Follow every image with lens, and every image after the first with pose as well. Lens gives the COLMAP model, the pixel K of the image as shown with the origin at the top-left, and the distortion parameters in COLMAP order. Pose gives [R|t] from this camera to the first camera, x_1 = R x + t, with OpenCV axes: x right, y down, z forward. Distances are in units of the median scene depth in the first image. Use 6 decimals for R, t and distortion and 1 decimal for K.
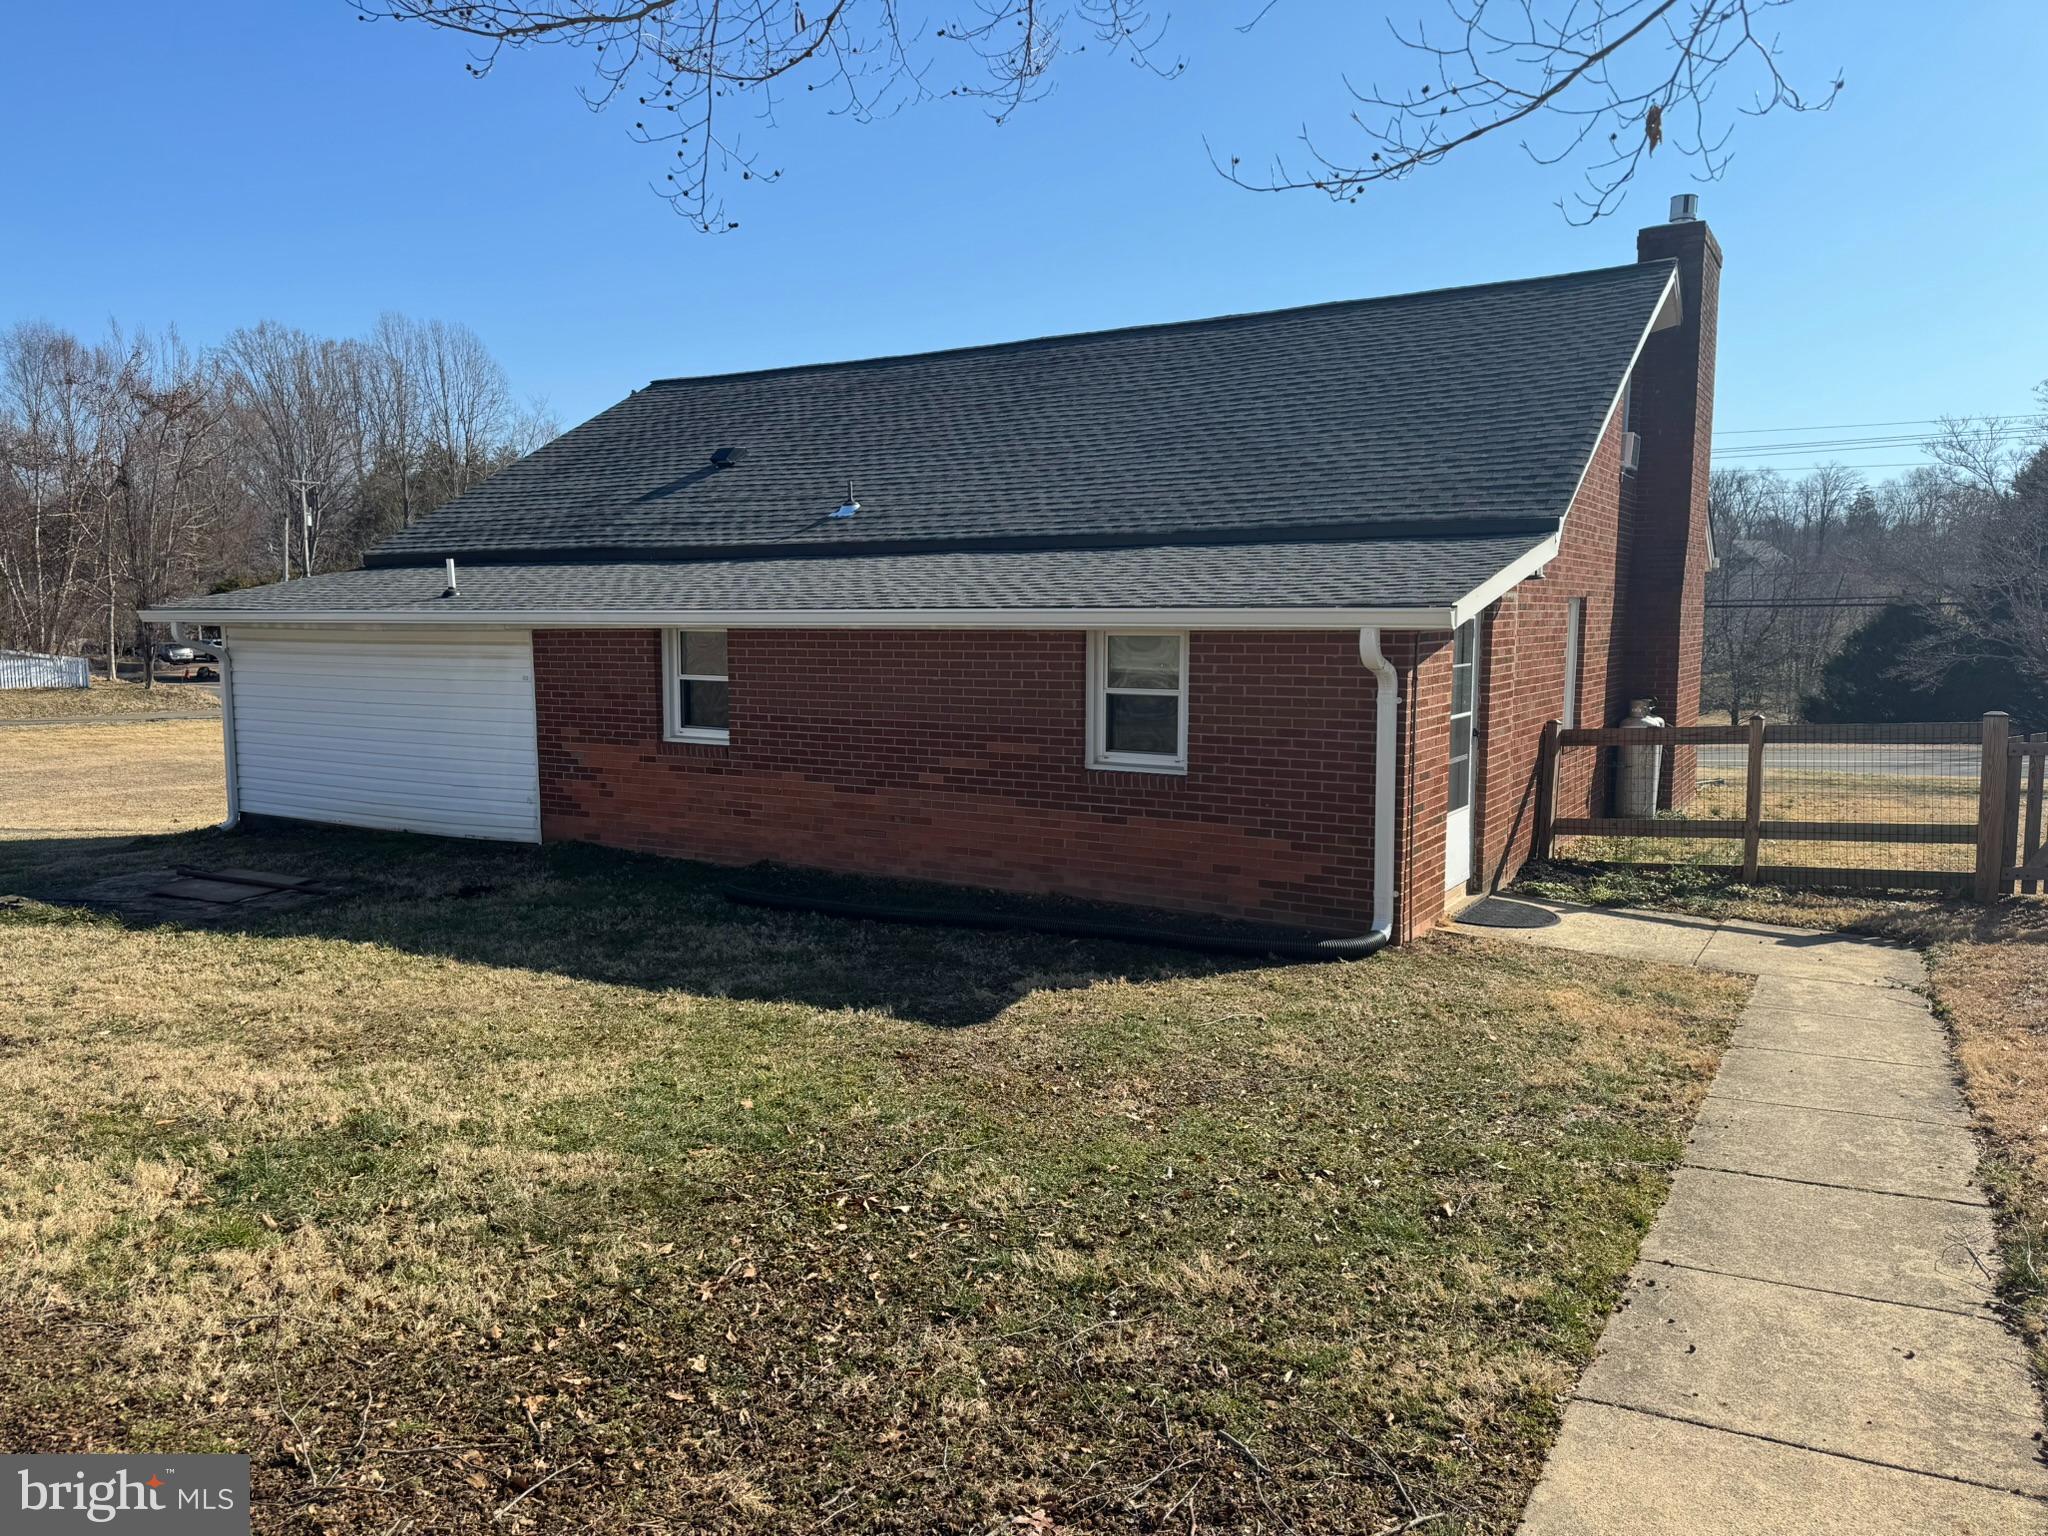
lens RADIAL K [[1491.0, 0, 1024.0], [0, 1491.0, 768.0], [0, 0, 1]] dist [0.126649, -0.201530]
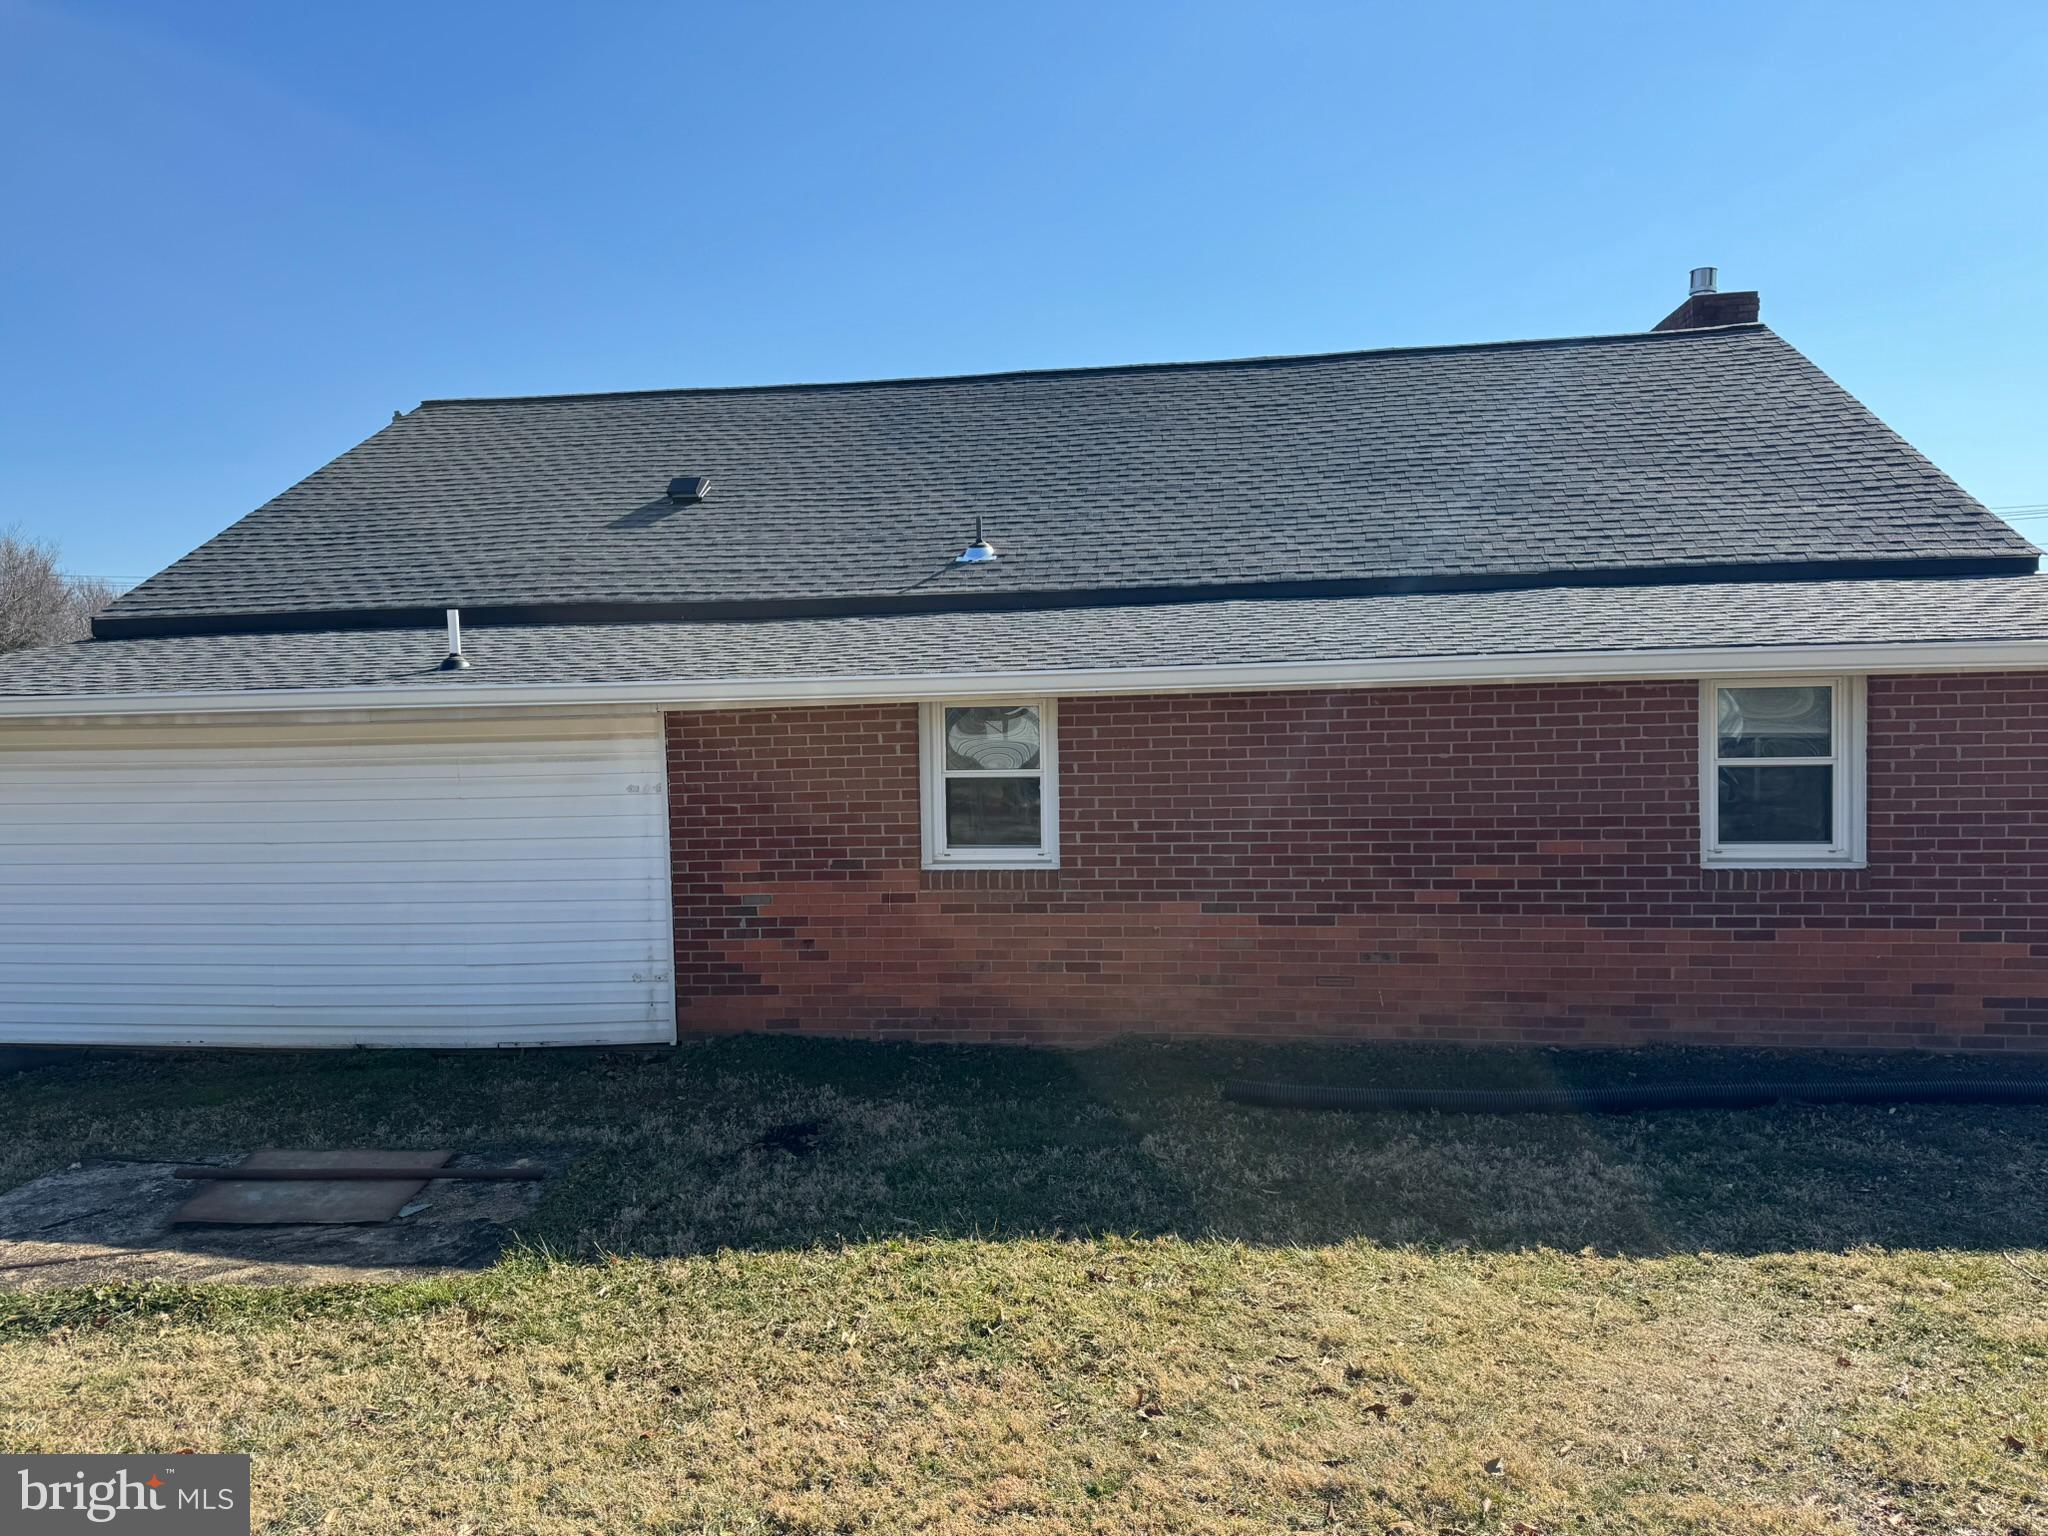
lens RADIAL K [[1491.0, 0, 1024.0], [0, 1491.0, 768.0], [0, 0, 1]] dist [0.126649, -0.201530]
pose [[0.917063, -0.042569, 0.396464, -0.524640], [0.064318, 0.997057, -0.041718, -0.036938], [-0.393522, 0.063758, 0.917102, 0.415347]]
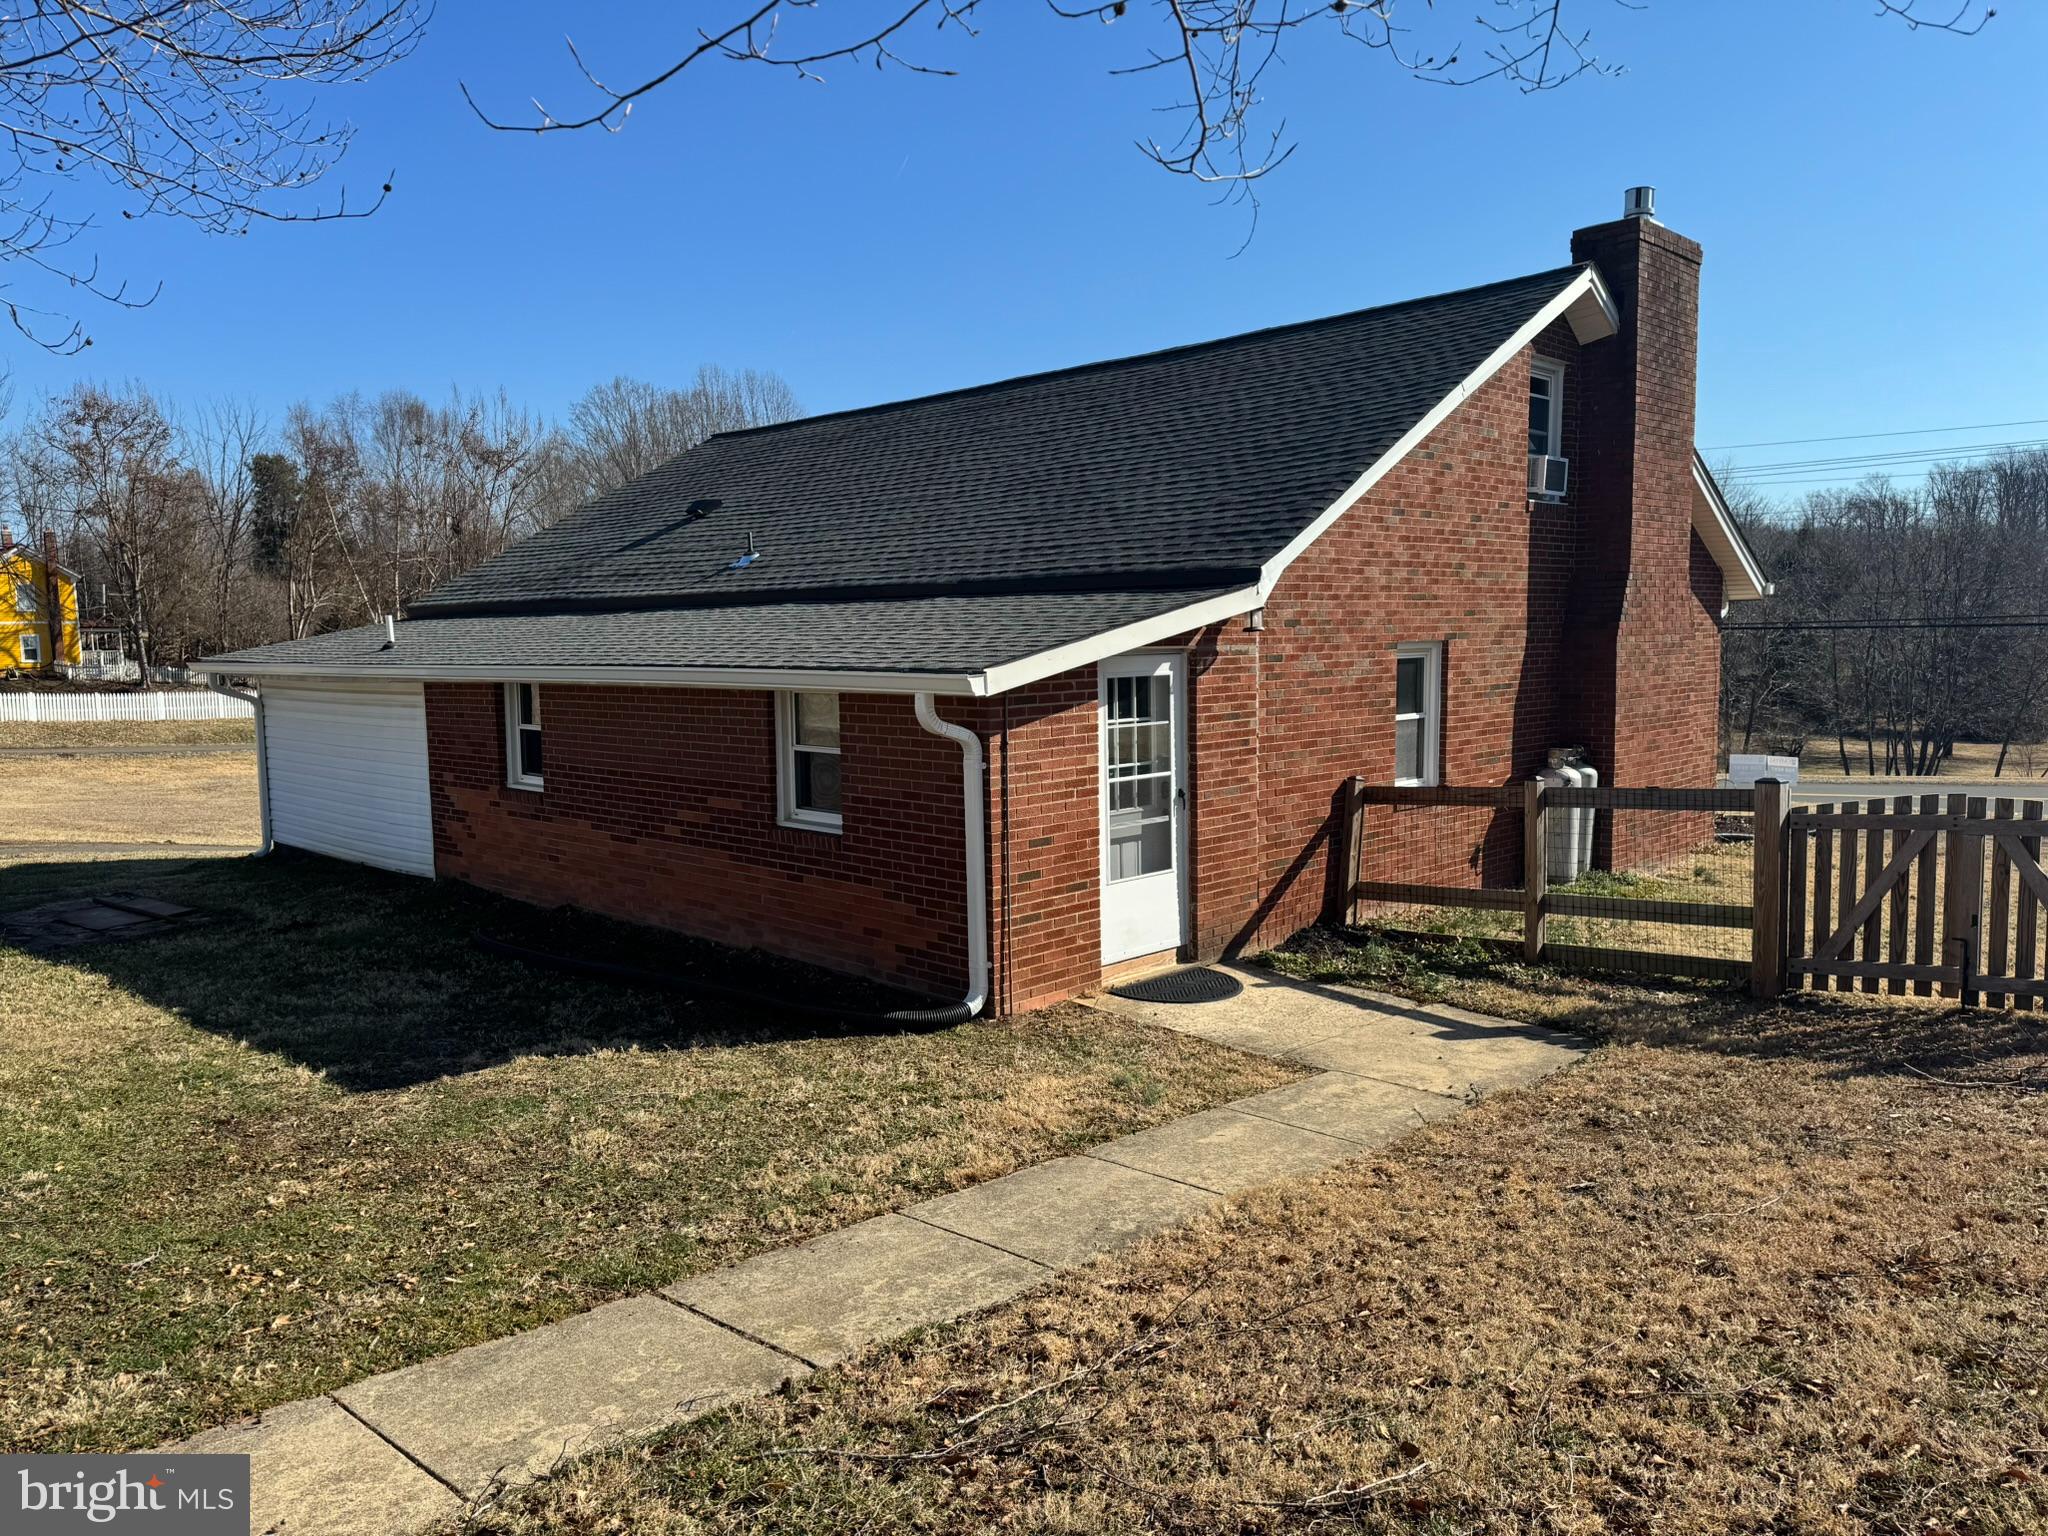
lens RADIAL K [[1491.0, 0, 1024.0], [0, 1491.0, 768.0], [0, 0, 1]] dist [0.126649, -0.201530]
pose [[0.972563, 0.007894, -0.232504, 0.409164], [-0.010479, 0.999896, -0.009884, -0.028097], [0.232402, 0.012049, 0.972545, 0.058140]]
